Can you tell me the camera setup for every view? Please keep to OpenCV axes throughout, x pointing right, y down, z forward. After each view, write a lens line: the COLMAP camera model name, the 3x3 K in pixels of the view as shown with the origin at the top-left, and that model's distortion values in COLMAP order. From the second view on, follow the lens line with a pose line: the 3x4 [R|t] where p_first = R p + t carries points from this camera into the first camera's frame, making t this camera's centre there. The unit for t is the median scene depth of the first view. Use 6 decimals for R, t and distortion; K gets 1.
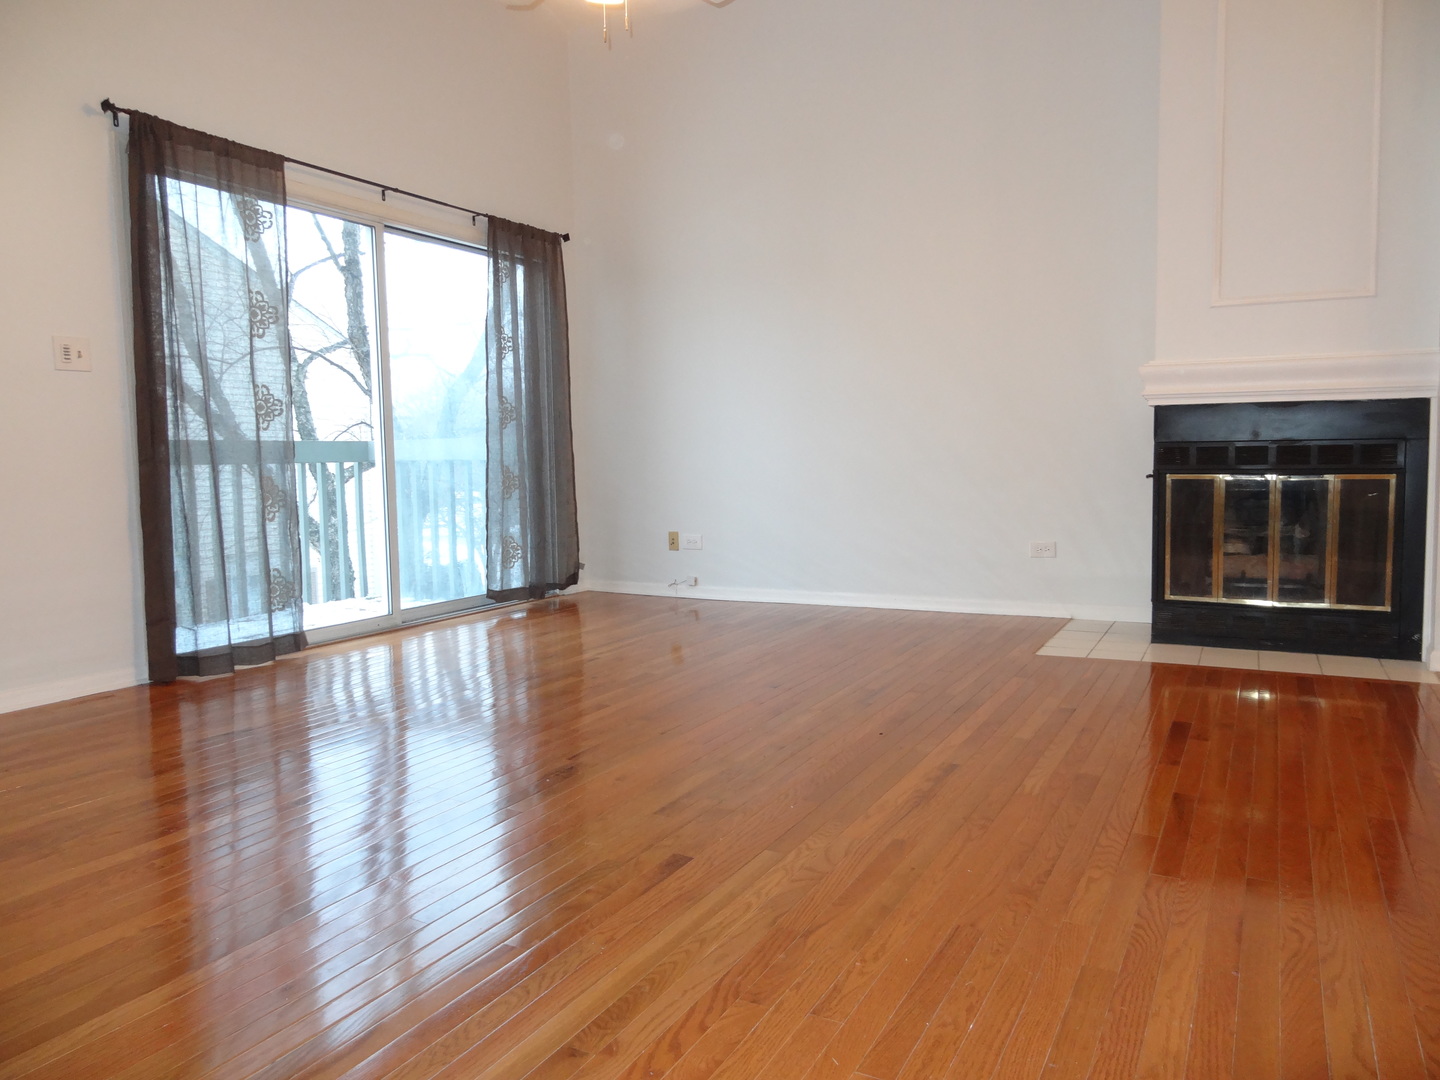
lens RADIAL K [[999.4, 0, 721.2], [0, 999.4, 535.4], [0, 0, 1]] dist [-0.001336, 0.003413]
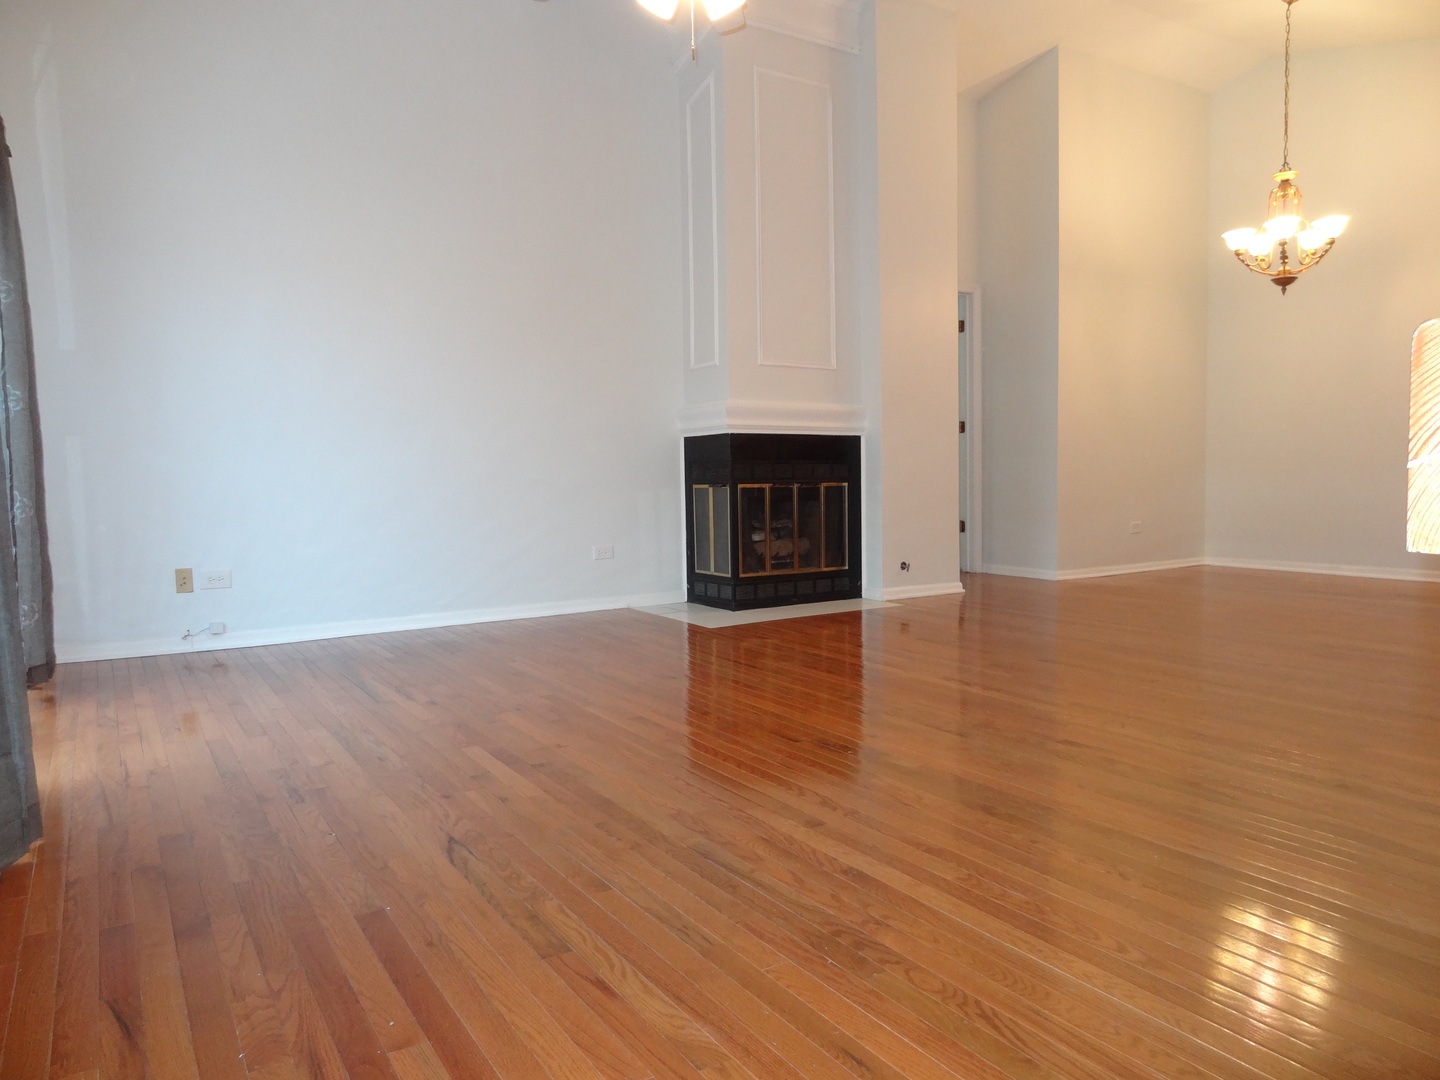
lens RADIAL K [[999.4, 0, 721.2], [0, 999.4, 535.4], [0, 0, 1]] dist [-0.001336, 0.003413]
pose [[0.489243, -0.054558, 0.870439, -0.686132], [0.071014, 0.997219, 0.022590, -0.022717], [-0.869251, 0.050761, 0.491757, 0.343670]]
